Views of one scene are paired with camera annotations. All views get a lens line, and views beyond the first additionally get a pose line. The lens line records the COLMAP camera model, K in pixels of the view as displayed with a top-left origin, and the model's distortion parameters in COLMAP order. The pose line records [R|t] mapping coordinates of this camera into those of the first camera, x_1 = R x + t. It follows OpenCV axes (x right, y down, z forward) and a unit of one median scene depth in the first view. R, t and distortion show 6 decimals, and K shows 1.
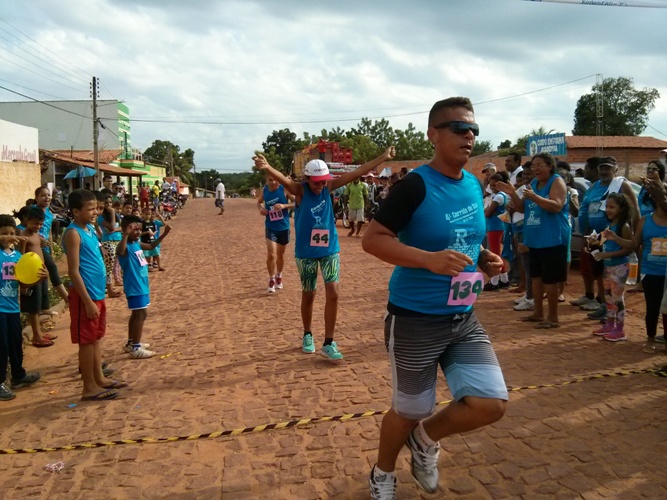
lens RADIAL K [[616.0, 0, 349.8], [0, 616.0, 249.3], [0, 0, 1]] dist [0.063334, -0.306670]
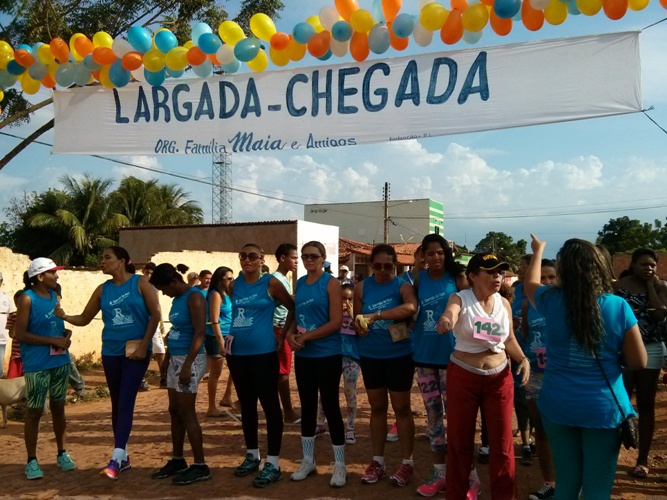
lens RADIAL K [[615.0, 0, 348.4], [0, 615.0, 263.7], [0, 0, 1]] dist [0.074331, -0.312198]
pose [[0.838928, 0.006795, -0.544200, 0.103485], [-0.071577, 0.992614, -0.097949, -0.002829], [0.539516, 0.121124, 0.833218, -0.006301]]
